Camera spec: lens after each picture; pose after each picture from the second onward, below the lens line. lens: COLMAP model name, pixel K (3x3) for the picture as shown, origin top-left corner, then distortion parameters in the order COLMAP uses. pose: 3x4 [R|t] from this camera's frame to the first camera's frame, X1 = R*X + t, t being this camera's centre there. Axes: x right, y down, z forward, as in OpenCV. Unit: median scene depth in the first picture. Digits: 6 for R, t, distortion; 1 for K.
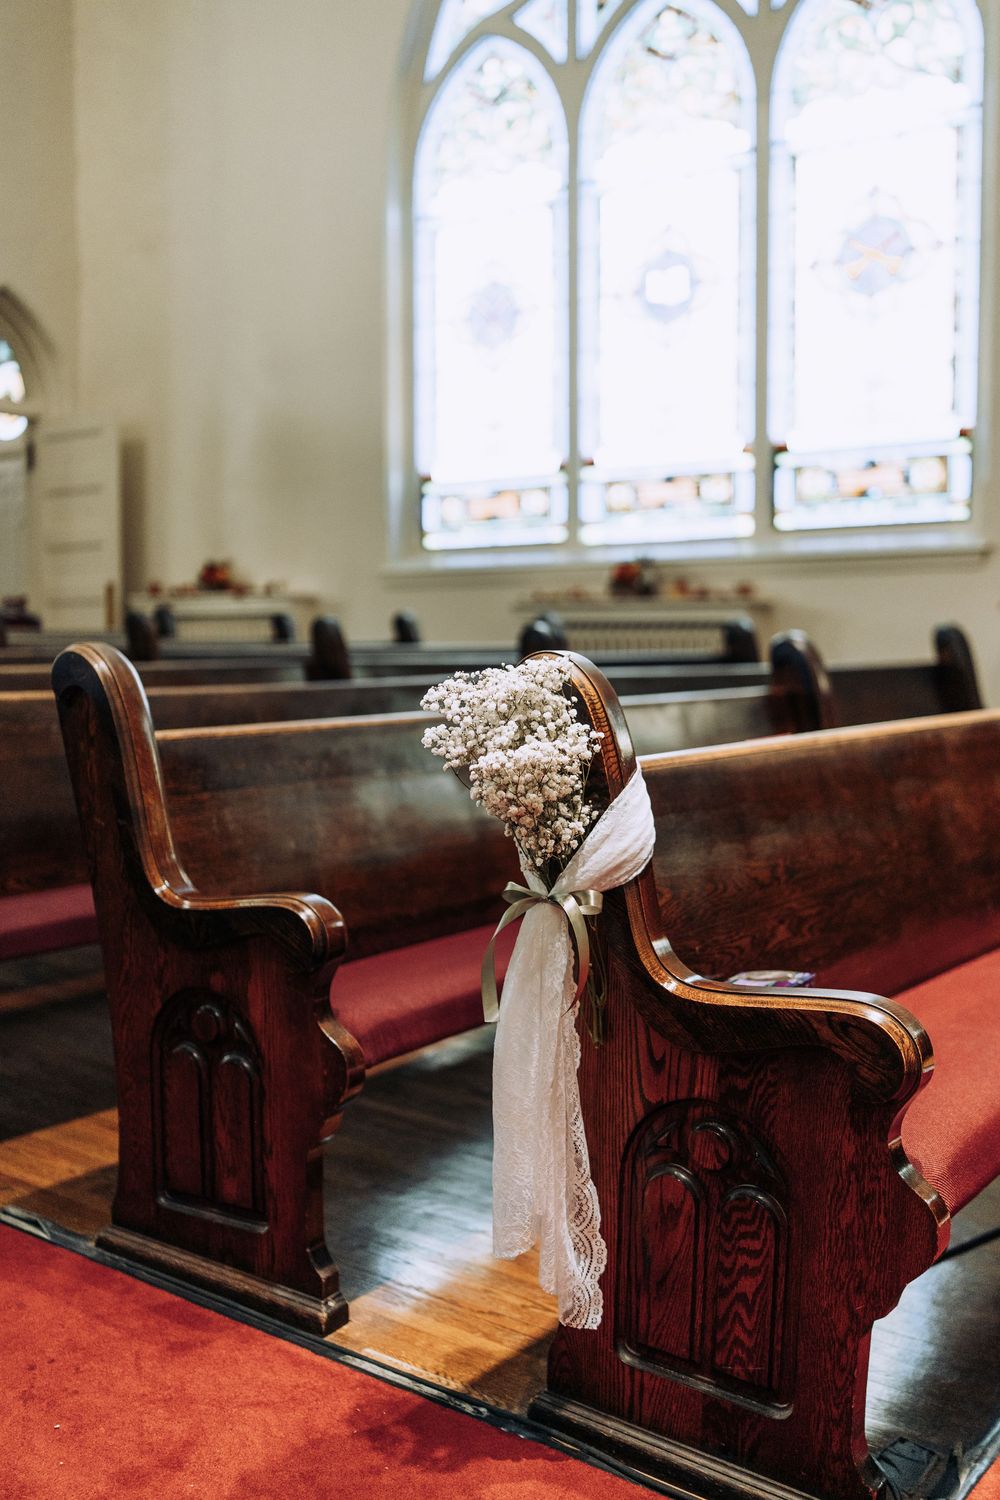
lens RADIAL K [[1468.5, 0, 500.9], [0, 1468.5, 754.2], [0, 0, 1]] dist [0.014393, -0.032442]
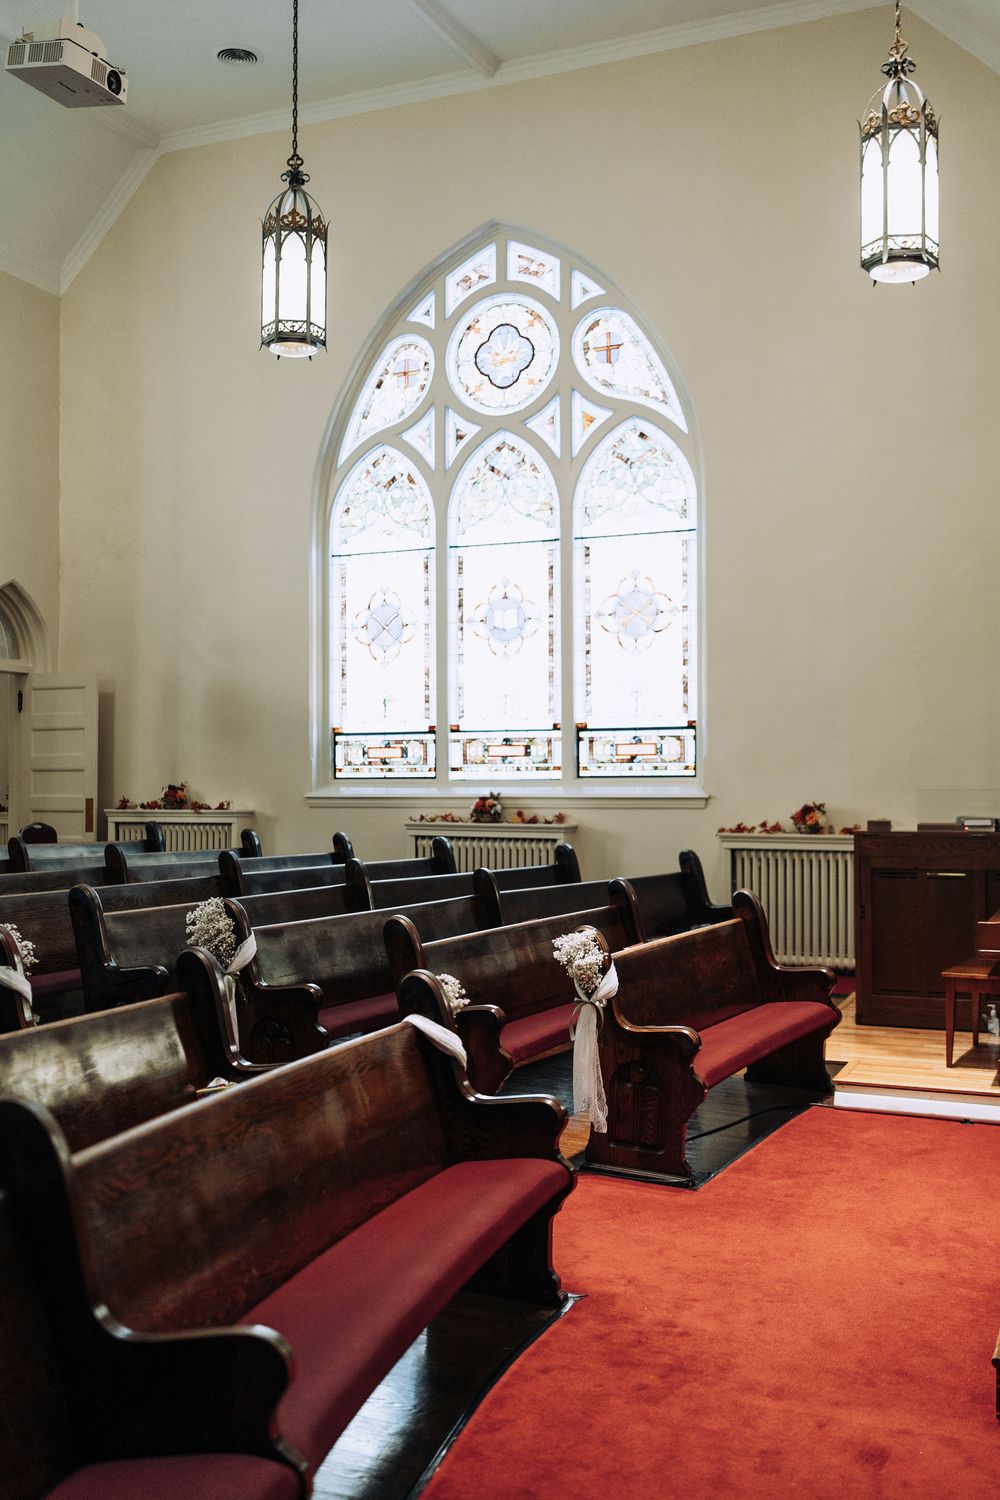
lens RADIAL K [[1468.5, 0, 500.9], [0, 1468.5, 754.2], [0, 0, 1]] dist [0.014393, -0.032442]
pose [[0.983801, 0.004545, 0.179209, -0.179243], [0.011833, 0.995852, -0.090216, -0.038511], [-0.178875, 0.090875, 0.979666, -0.535242]]
